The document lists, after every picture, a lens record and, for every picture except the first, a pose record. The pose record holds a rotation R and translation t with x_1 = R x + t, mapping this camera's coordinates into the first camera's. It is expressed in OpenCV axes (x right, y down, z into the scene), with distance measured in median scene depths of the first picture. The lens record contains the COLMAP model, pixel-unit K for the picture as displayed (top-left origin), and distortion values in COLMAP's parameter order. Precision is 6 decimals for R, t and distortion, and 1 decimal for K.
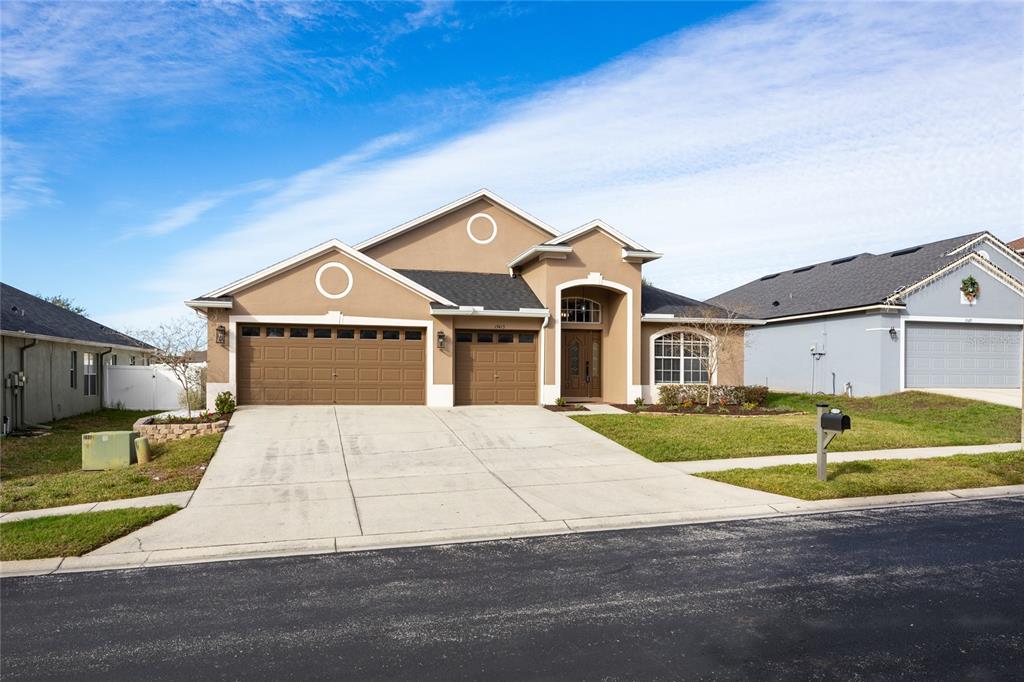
lens RADIAL K [[439.5, 0, 513.8], [0, 439.5, 346.8], [0, 0, 1]] dist [-0.000614, -0.000052]
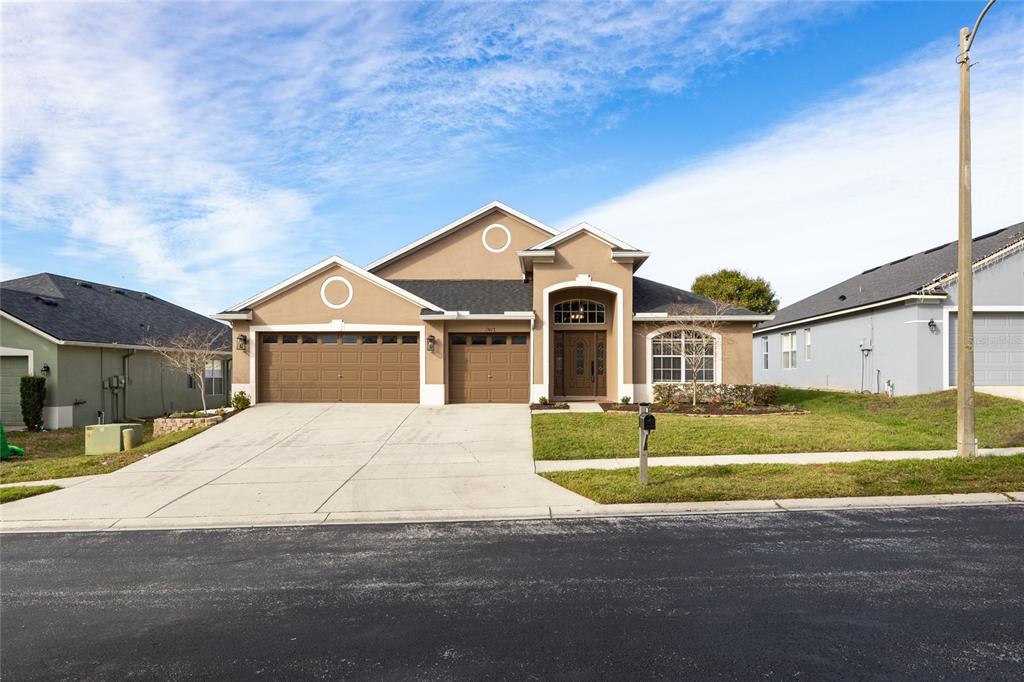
lens RADIAL K [[412.6, 0, 512.0], [0, 412.6, 347.2], [0, 0, 1]] dist [-0.000879, -0.000115]
pose [[0.986903, -0.018647, -0.160234, 0.180696], [0.017994, 0.999823, -0.005524, 0.003544], [0.160308, 0.002568, 0.987064, 0.025186]]
